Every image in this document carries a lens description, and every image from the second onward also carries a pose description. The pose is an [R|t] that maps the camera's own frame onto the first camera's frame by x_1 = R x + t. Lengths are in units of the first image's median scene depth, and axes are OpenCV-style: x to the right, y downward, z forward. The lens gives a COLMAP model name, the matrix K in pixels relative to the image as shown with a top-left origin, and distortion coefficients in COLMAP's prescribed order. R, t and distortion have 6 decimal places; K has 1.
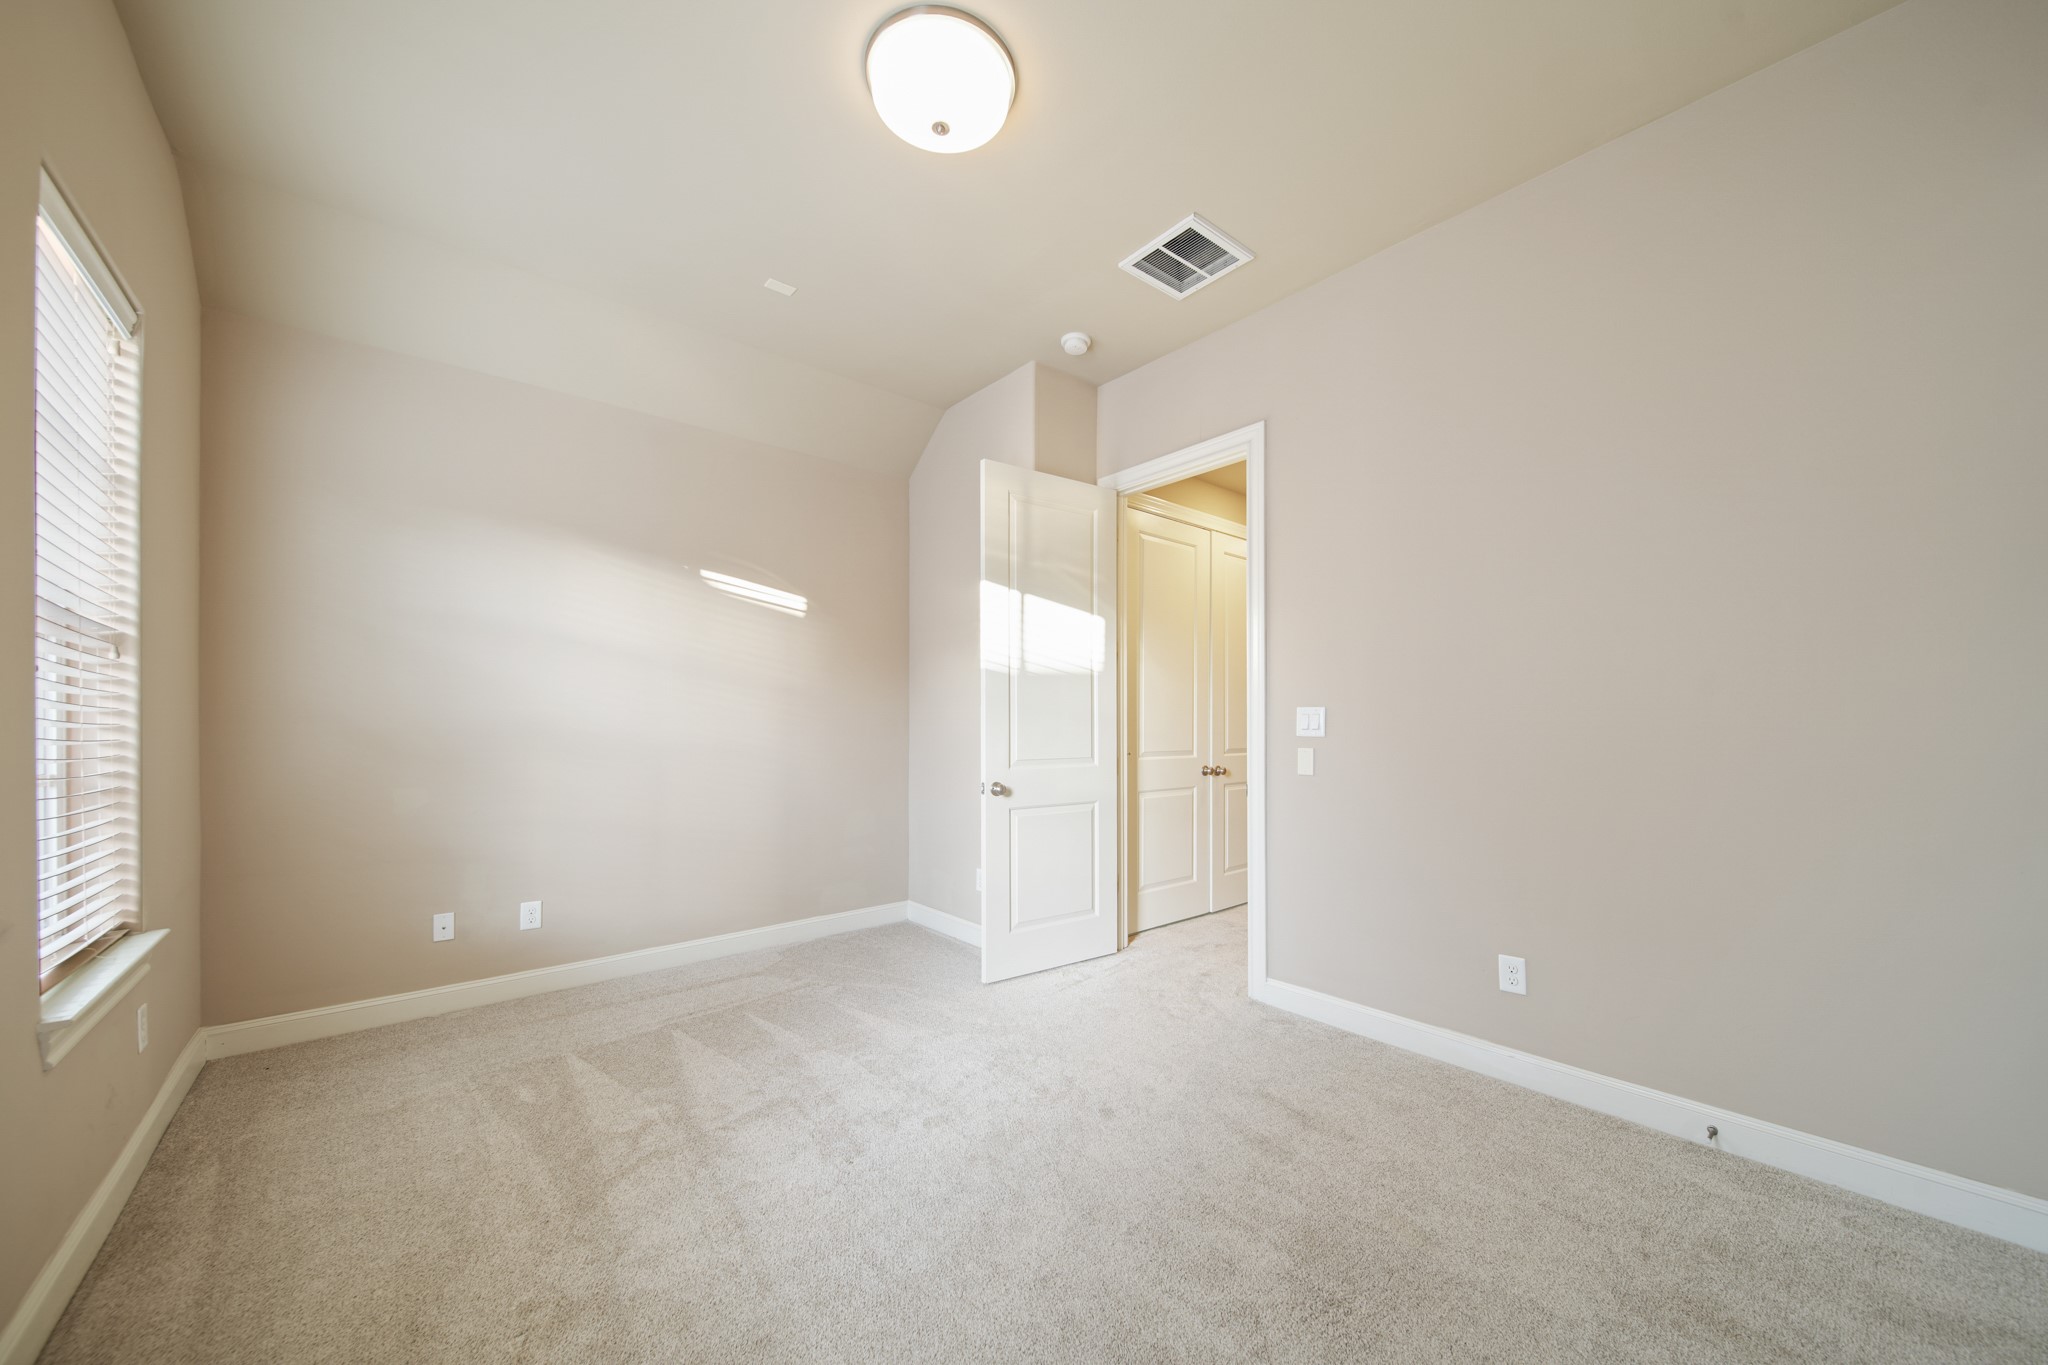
lens RADIAL K [[729.2, 0, 1027.9], [0, 729.2, 722.4], [0, 0, 1]] dist [-0.000472, -0.001066]
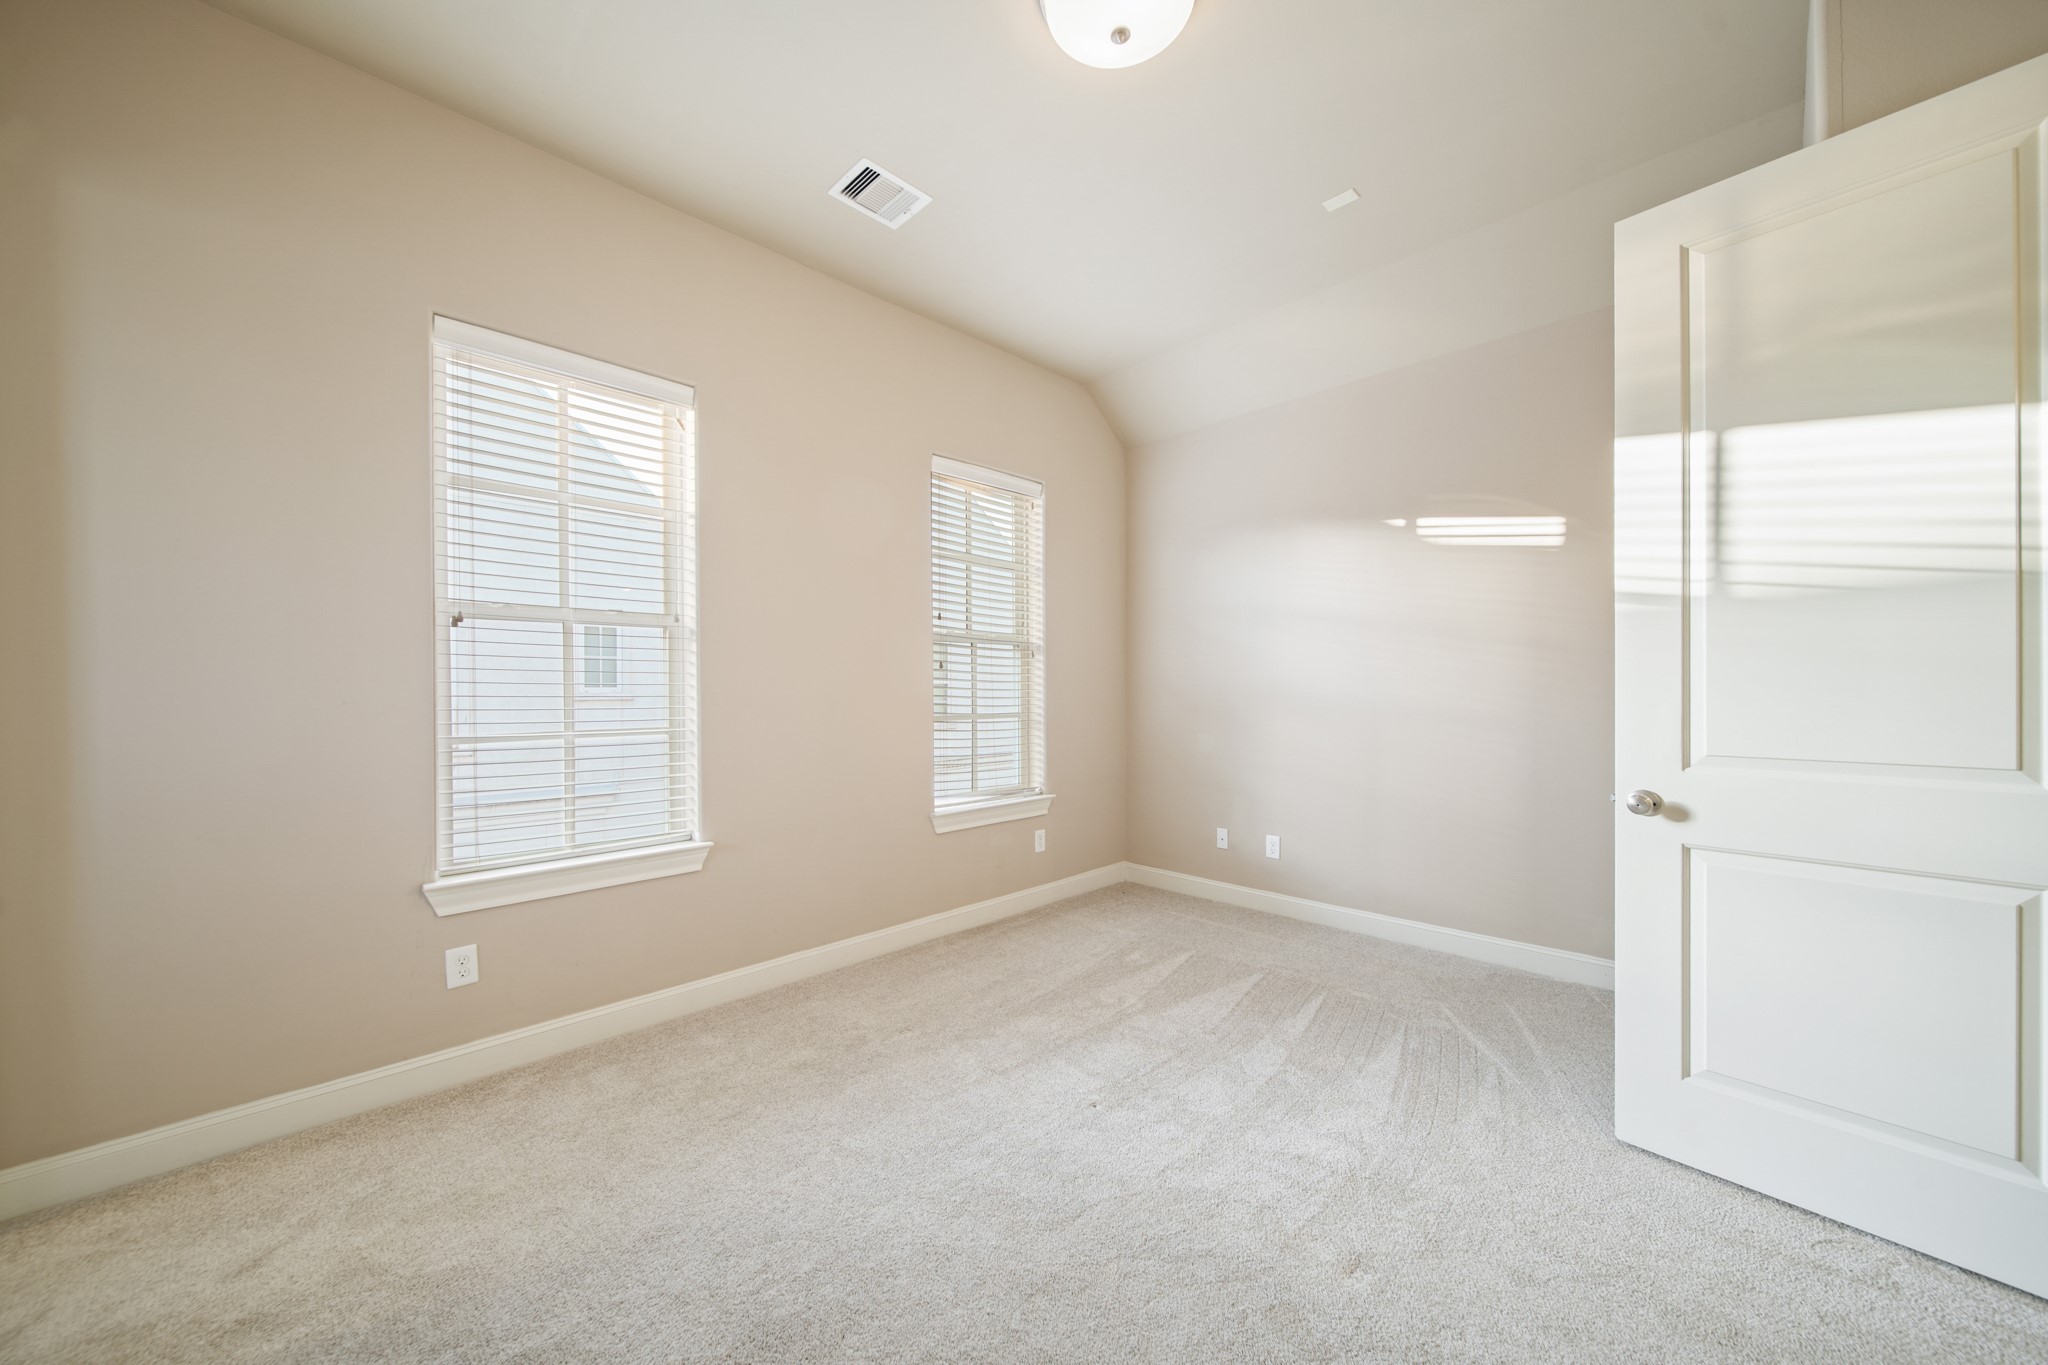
lens RADIAL K [[729.2, 0, 1023.4], [0, 729.2, 690.1], [0, 0, 1]] dist [-0.000472, -0.001066]
pose [[0.084684, 0.002419, -0.996405, 0.510110], [0.003426, 0.999990, 0.002719, 0.001534], [0.996402, -0.003644, 0.084674, 0.520751]]
